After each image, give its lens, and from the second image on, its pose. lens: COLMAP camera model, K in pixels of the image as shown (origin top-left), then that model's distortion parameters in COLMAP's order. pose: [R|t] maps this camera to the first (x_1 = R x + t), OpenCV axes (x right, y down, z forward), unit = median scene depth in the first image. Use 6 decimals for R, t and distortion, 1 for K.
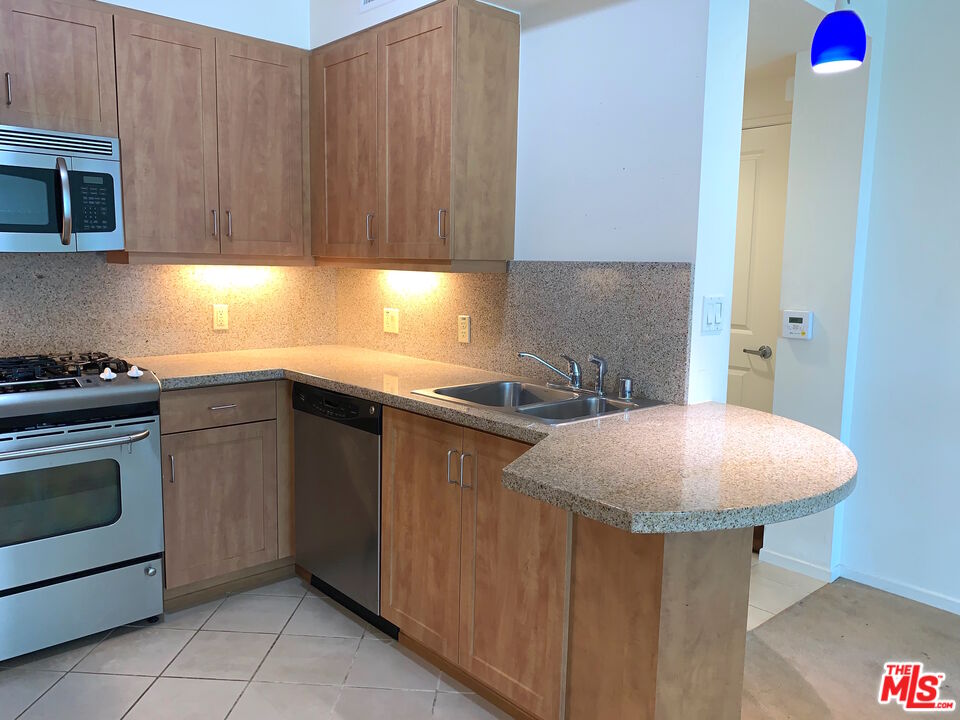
lens RADIAL K [[741.1, 0, 480.0], [0, 741.1, 360.0], [0, 0, 1]] dist [0.007420, -0.002870]
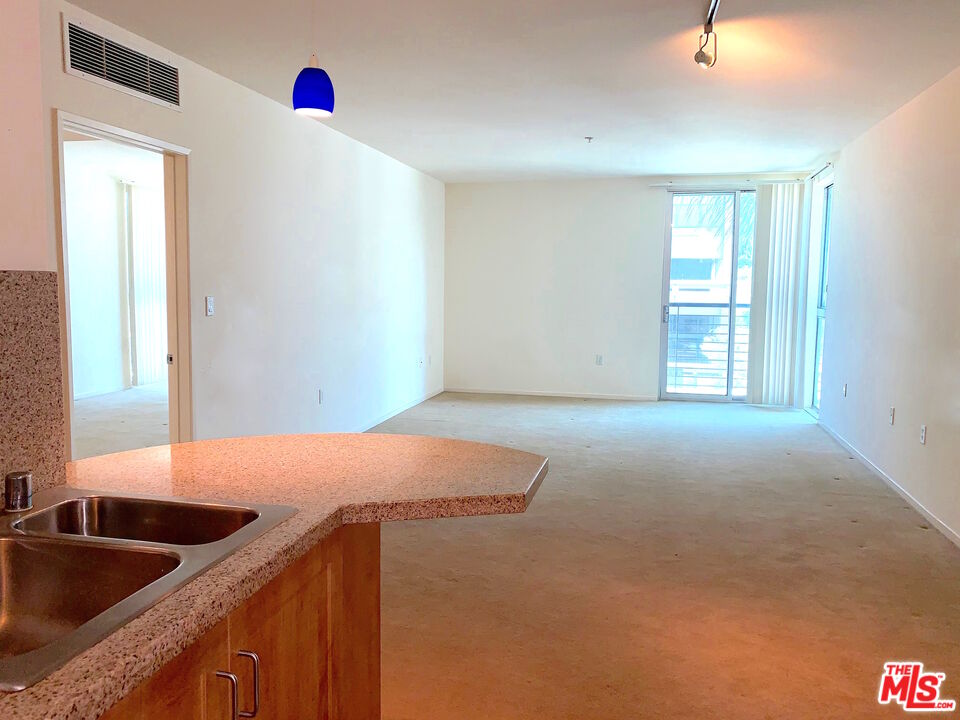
lens RADIAL K [[741.1, 0, 480.0], [0, 741.1, 360.0], [0, 0, 1]] dist [0.007420, -0.002870]
pose [[-0.566353, -0.104516, 0.817509, -0.384569], [0.086773, 0.978851, 0.185258, -0.112717], [-0.819582, 0.175859, -0.545307, 0.830123]]
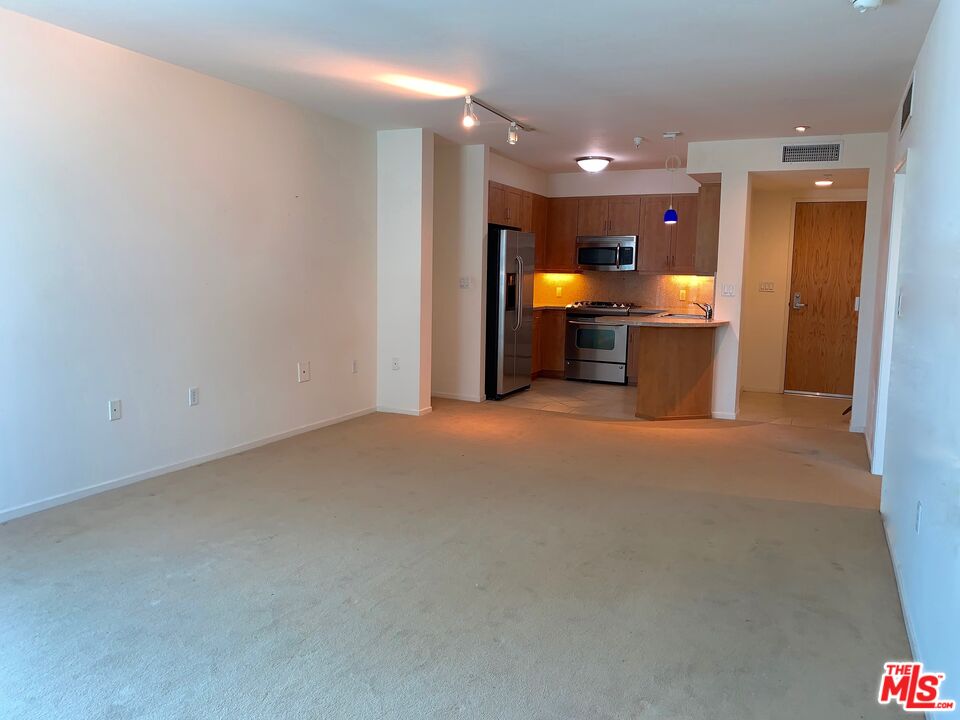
lens RADIAL K [[777.6, 0, 444.5], [0, 777.6, 360.2], [0, 0, 1]] dist [0.004972, -0.000386]
pose [[0.366327, 0.096957, -0.925421, 2.232223], [-0.131897, 0.989924, 0.051504, 0.162523], [0.921090, 0.103193, 0.375424, -0.919043]]
